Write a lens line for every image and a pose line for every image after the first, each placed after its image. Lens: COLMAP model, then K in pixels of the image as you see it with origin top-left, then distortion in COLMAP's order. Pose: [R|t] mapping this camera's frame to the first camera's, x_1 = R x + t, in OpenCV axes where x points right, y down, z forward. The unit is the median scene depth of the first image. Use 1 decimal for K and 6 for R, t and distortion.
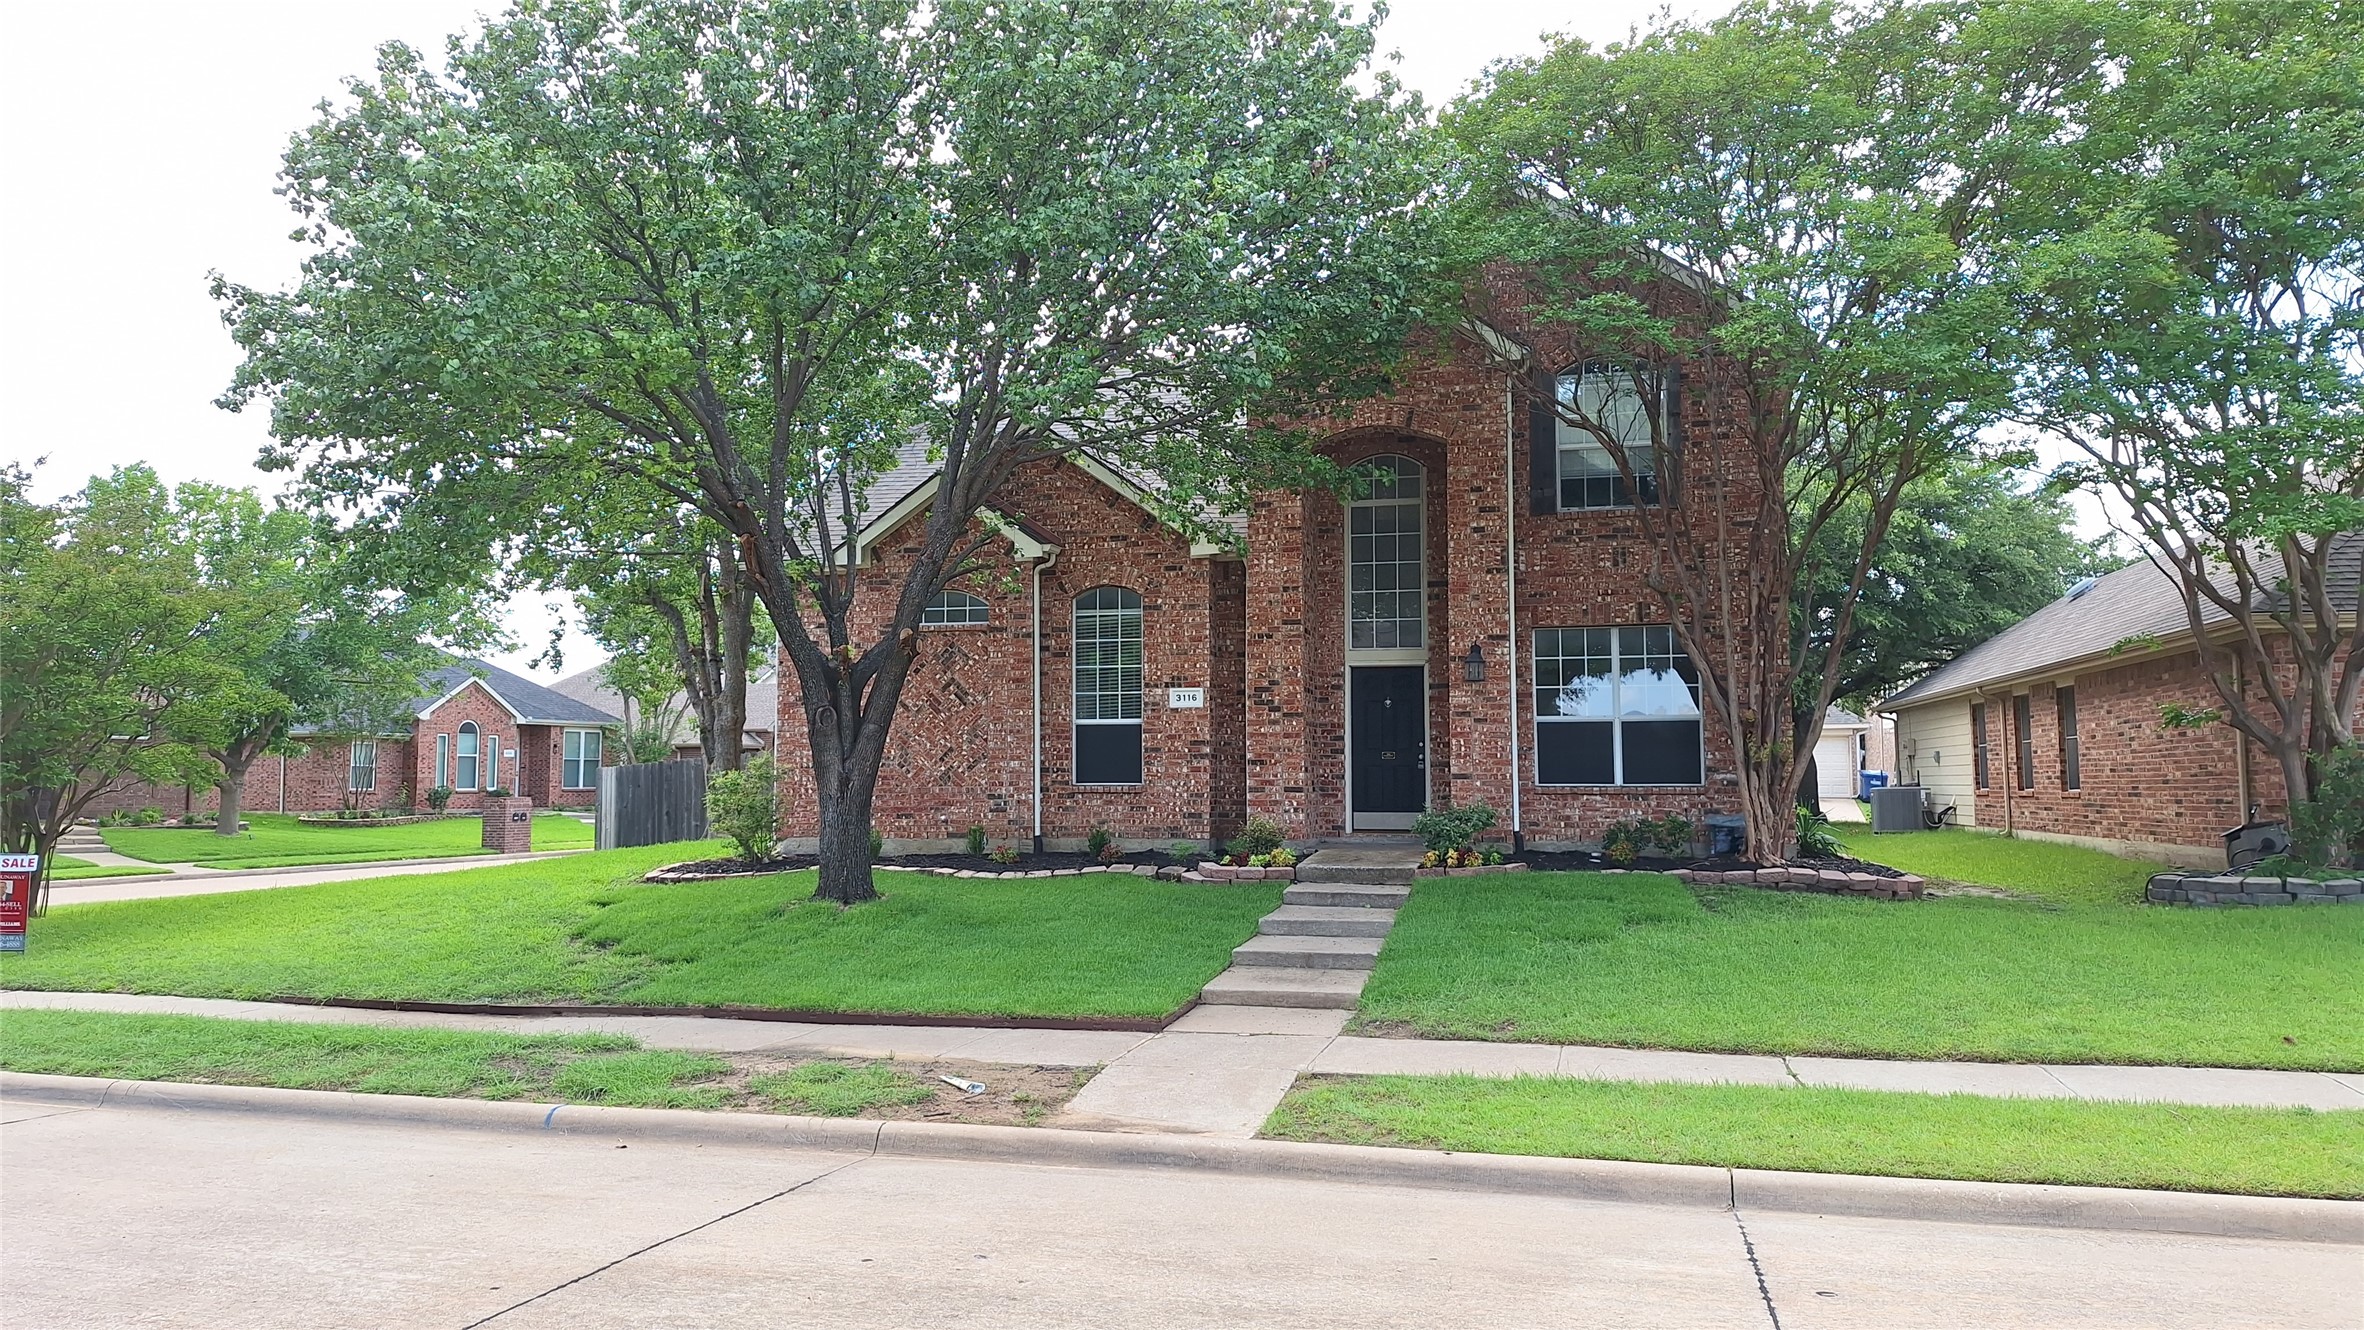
lens RADIAL K [[1584.8, 0, 1166.7], [0, 1584.8, 672.9], [0, 0, 1]] dist [0.006829, -0.024008]
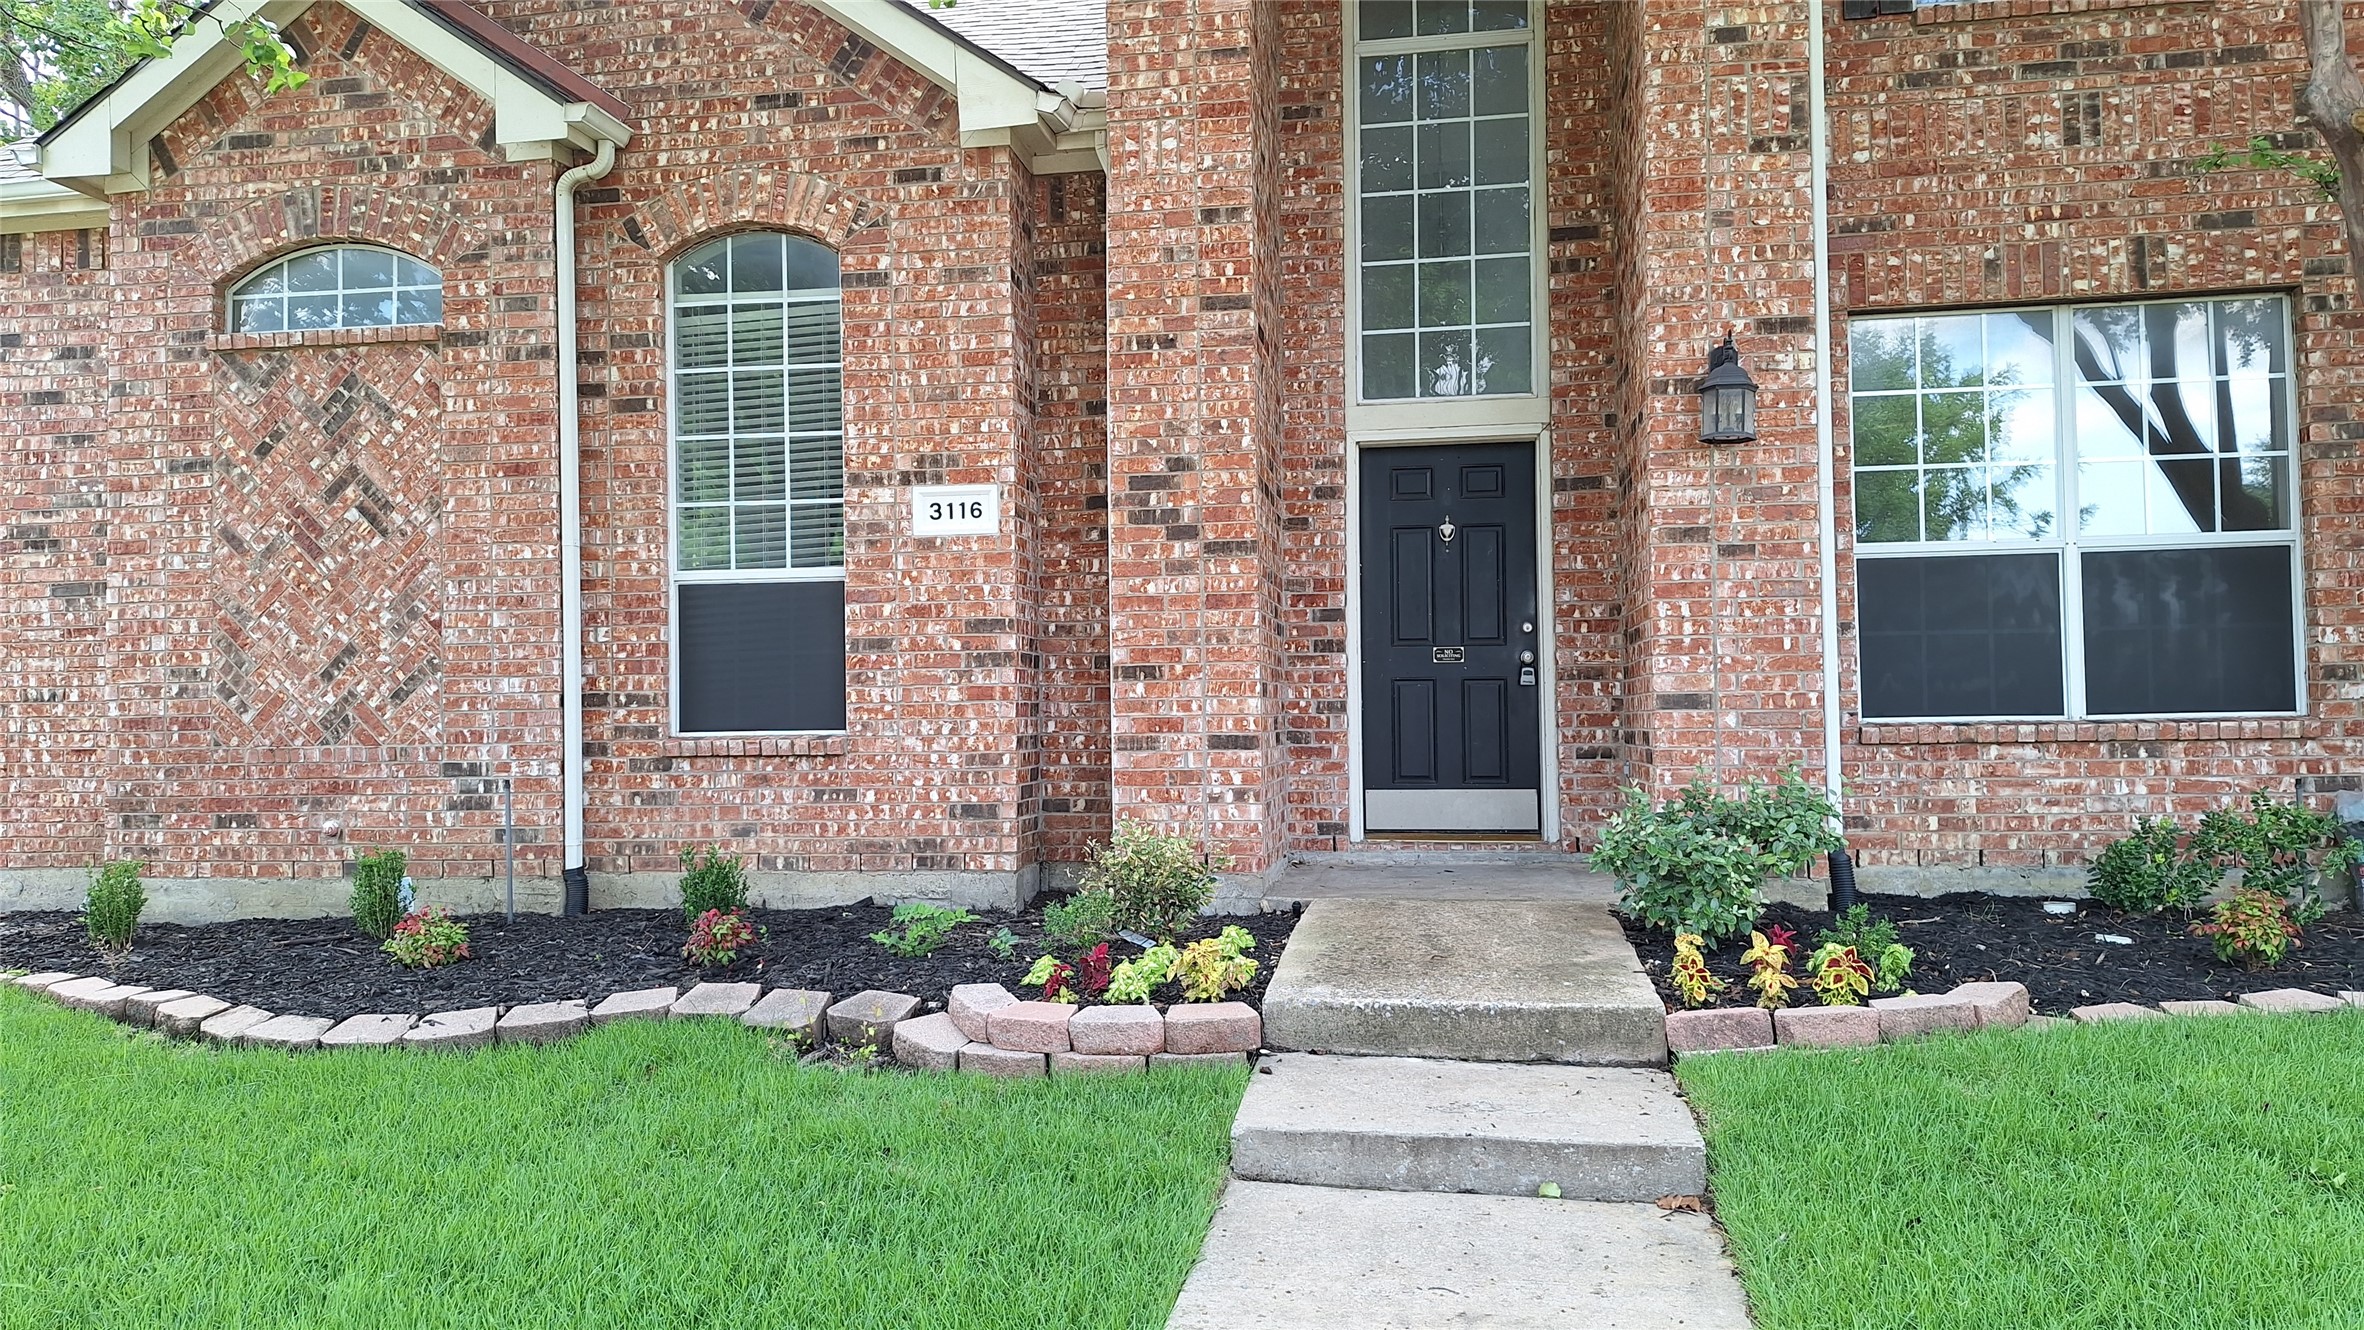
lens RADIAL K [[1584.8, 0, 1177.6], [0, 1584.8, 658.3], [0, 0, 1]] dist [0.006829, -0.024008]
pose [[0.996684, -0.010912, 0.080639, 0.035066], [0.008354, 0.999453, 0.031989, 0.040204], [-0.080944, -0.031209, 0.996230, 0.605490]]
